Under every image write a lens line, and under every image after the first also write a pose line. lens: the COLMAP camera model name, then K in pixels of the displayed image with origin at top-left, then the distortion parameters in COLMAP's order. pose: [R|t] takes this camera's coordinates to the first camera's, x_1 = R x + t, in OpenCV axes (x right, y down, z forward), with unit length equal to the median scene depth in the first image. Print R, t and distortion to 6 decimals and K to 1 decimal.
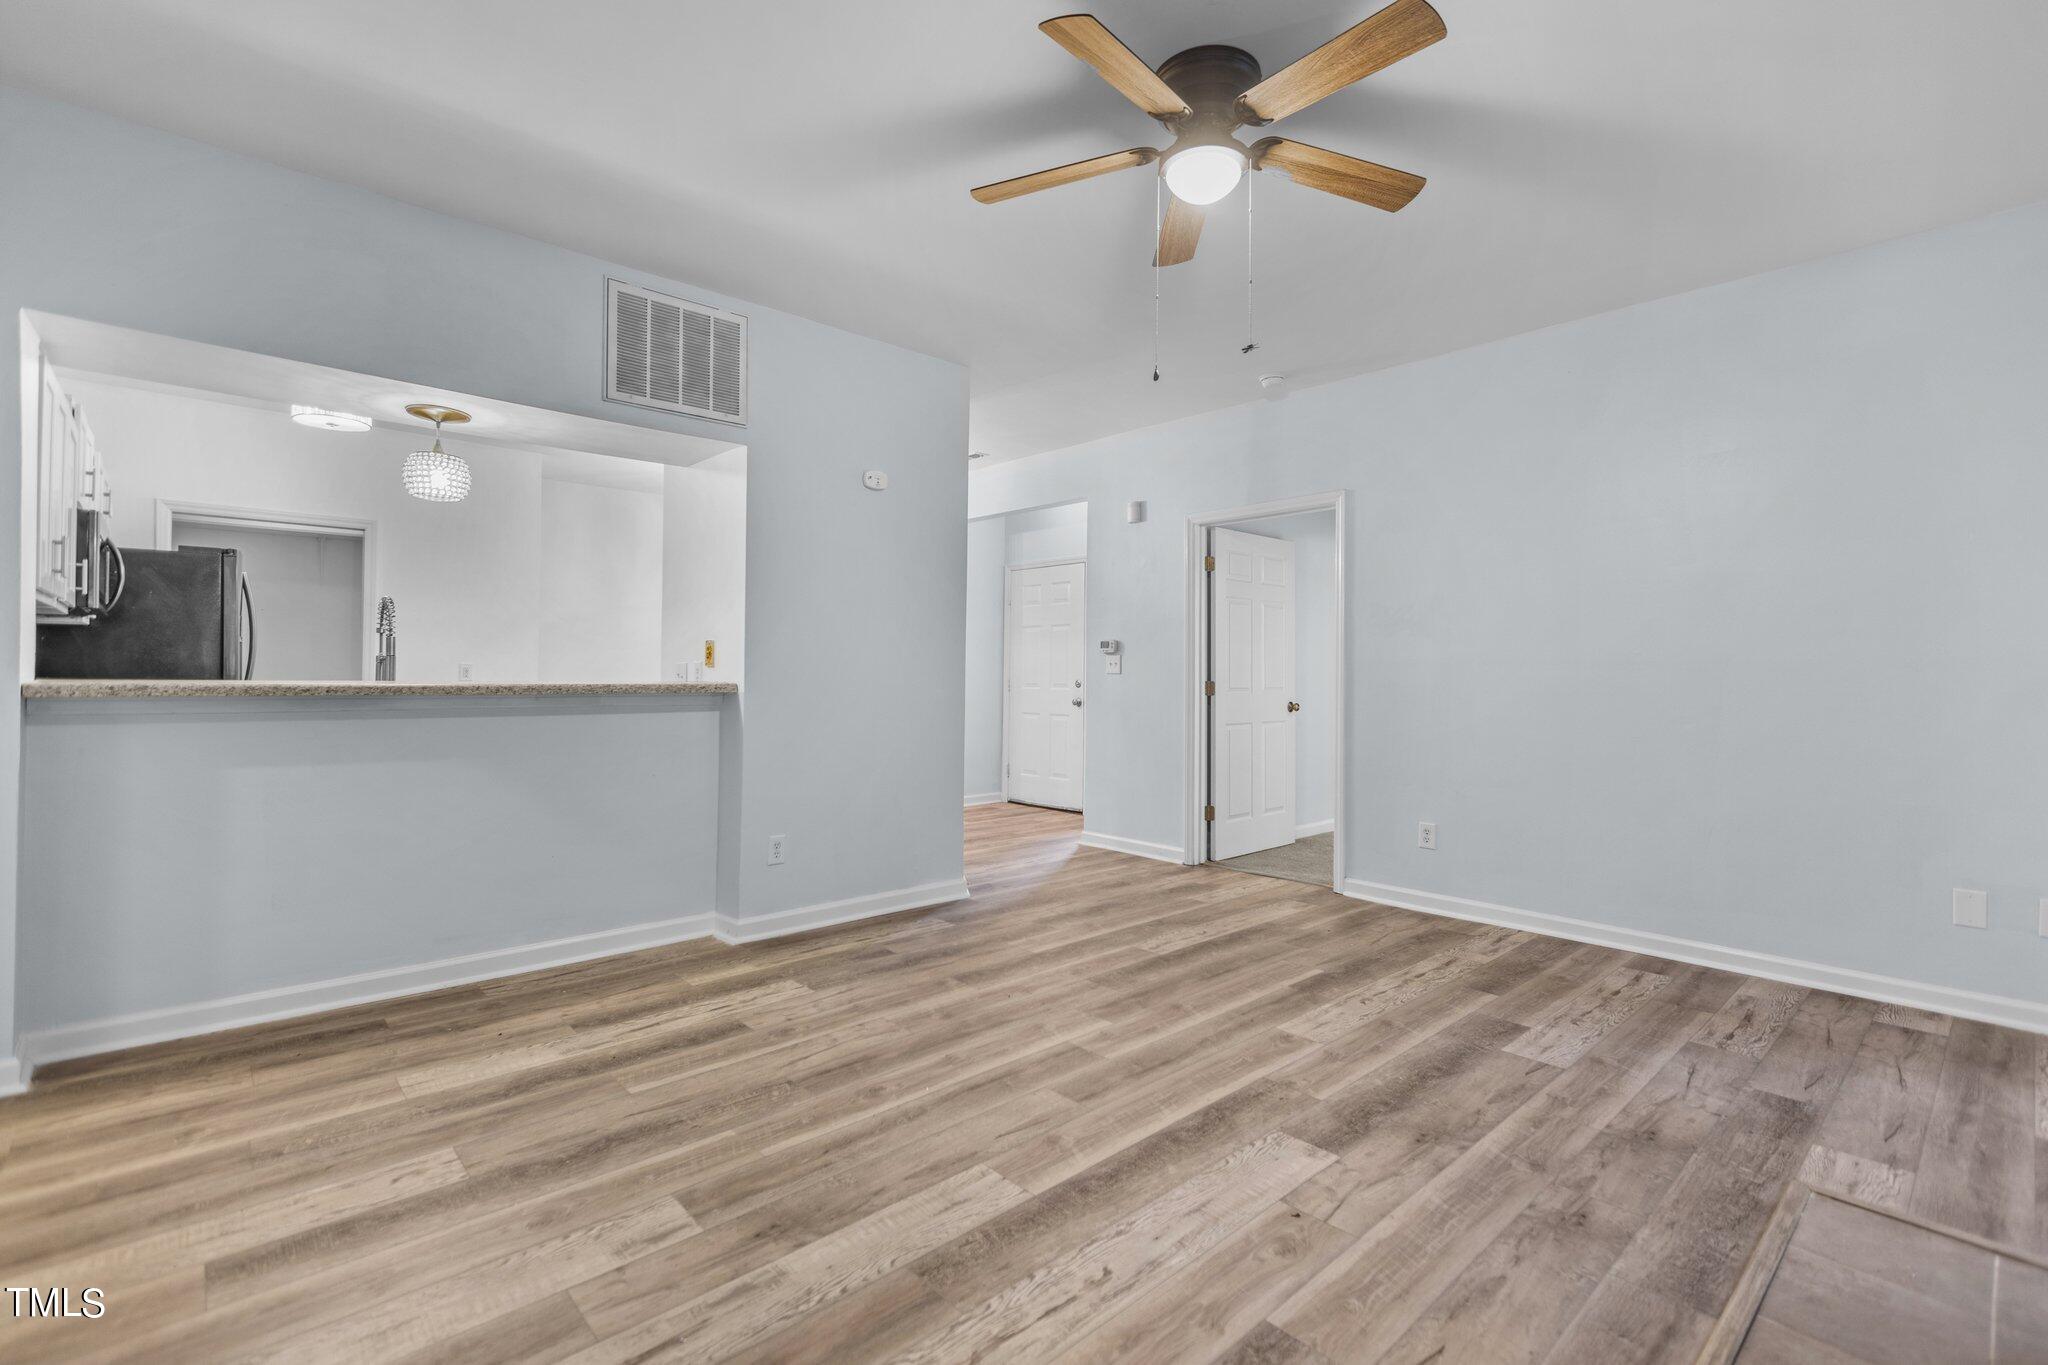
lens RADIAL K [[926.6, 0, 1035.4], [0, 926.6, 675.8], [0, 0, 1]] dist [0.005338, -0.000085]
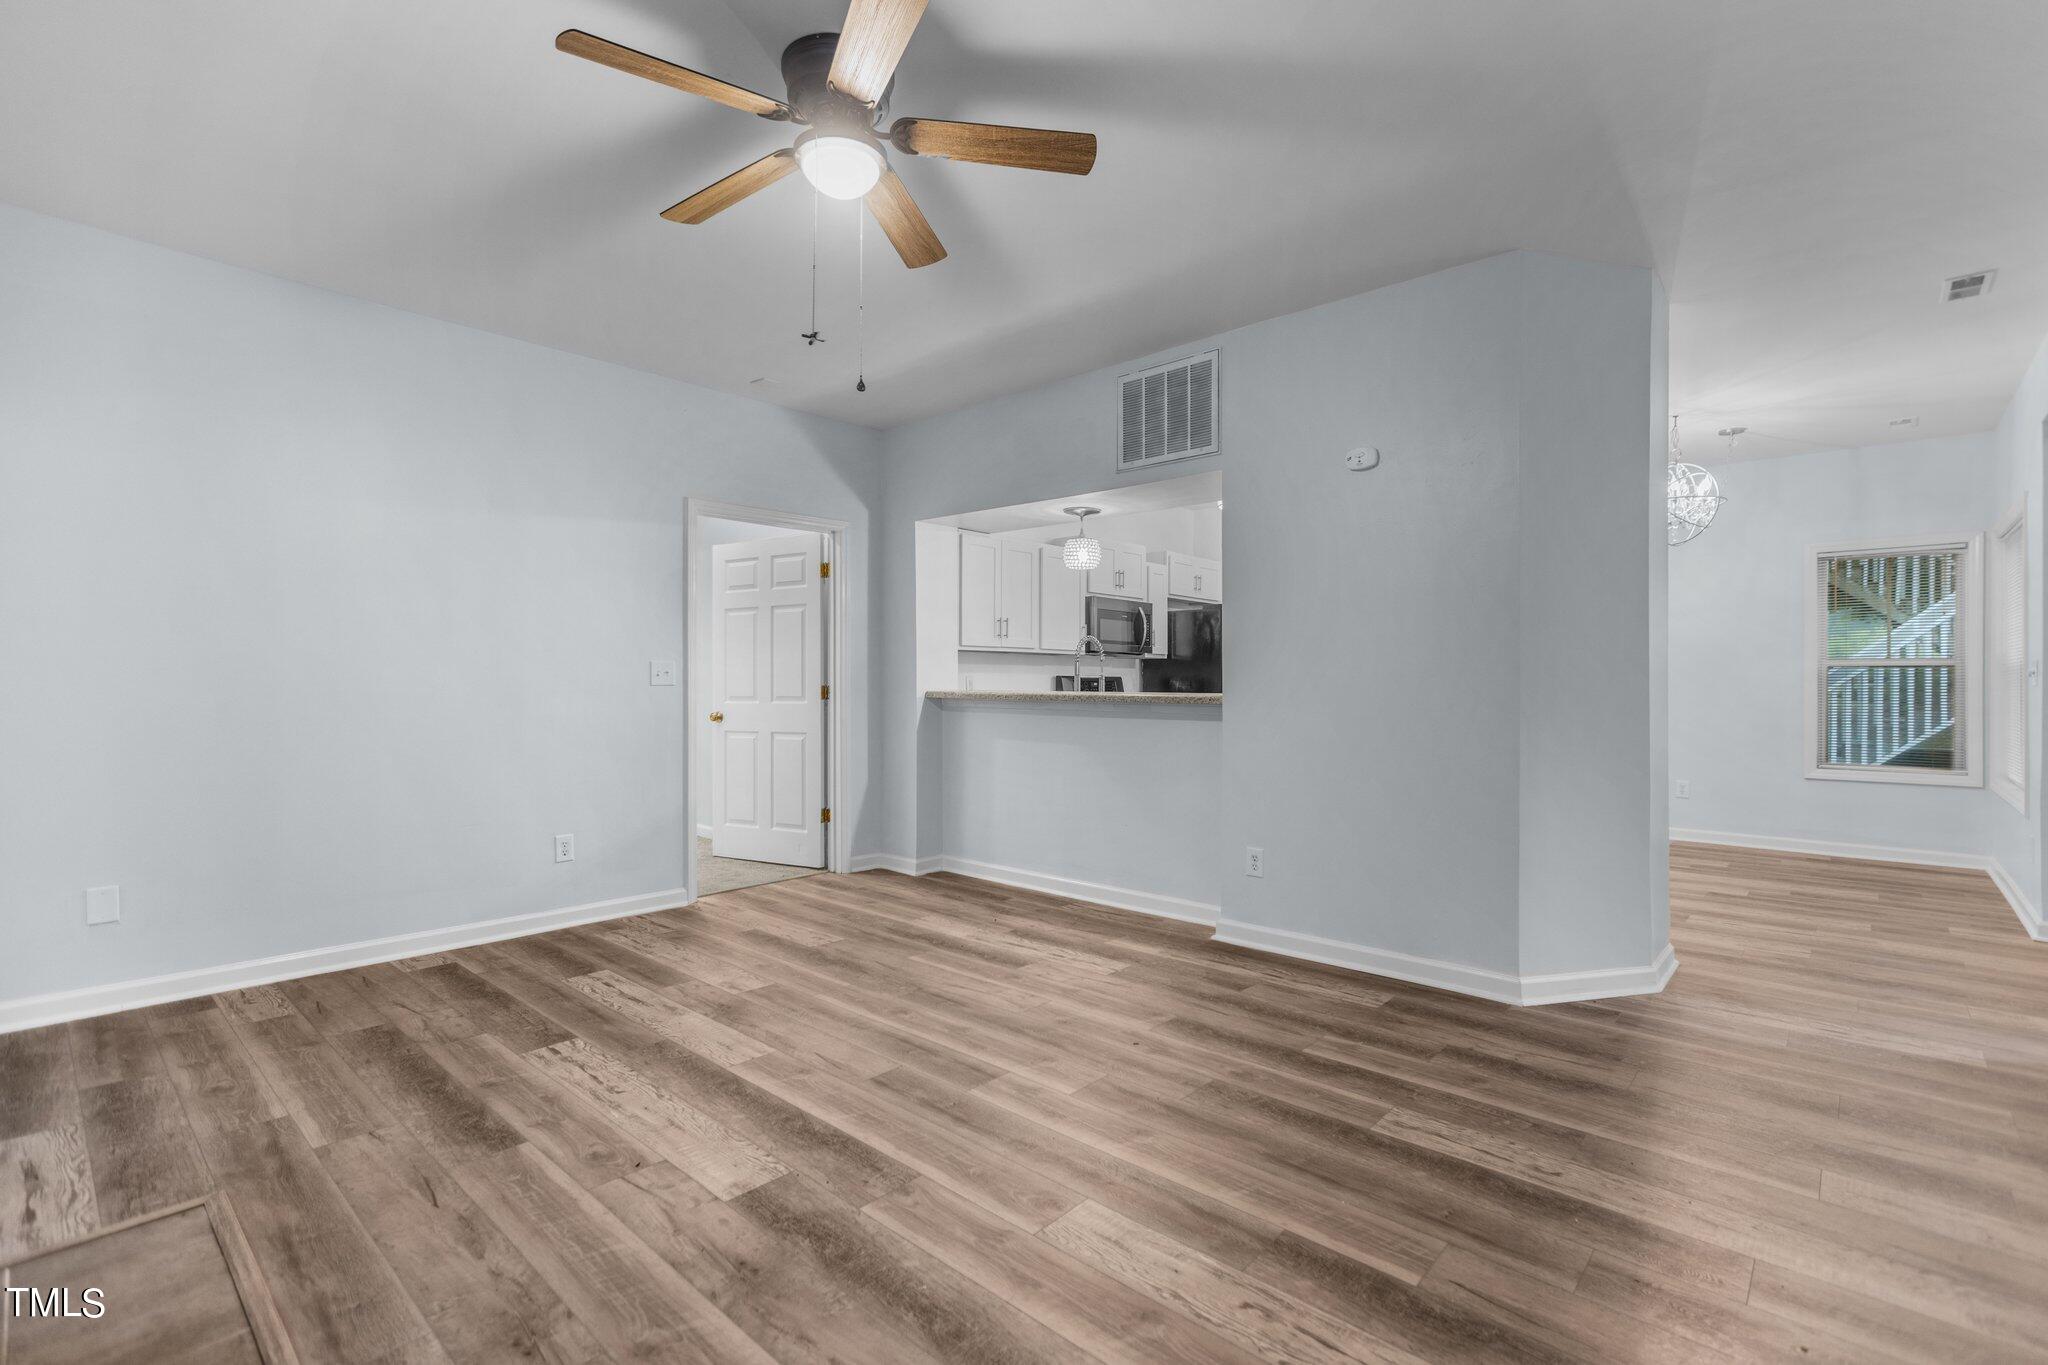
lens RADIAL K [[926.6, 0, 1017.3], [0, 926.6, 688.4], [0, 0, 1]] dist [0.005338, -0.000085]
pose [[0.076369, -0.001836, -0.997078, 1.024149], [-0.003513, 0.999992, -0.002110, 0.004927], [0.997073, 0.003664, 0.076362, 0.976961]]
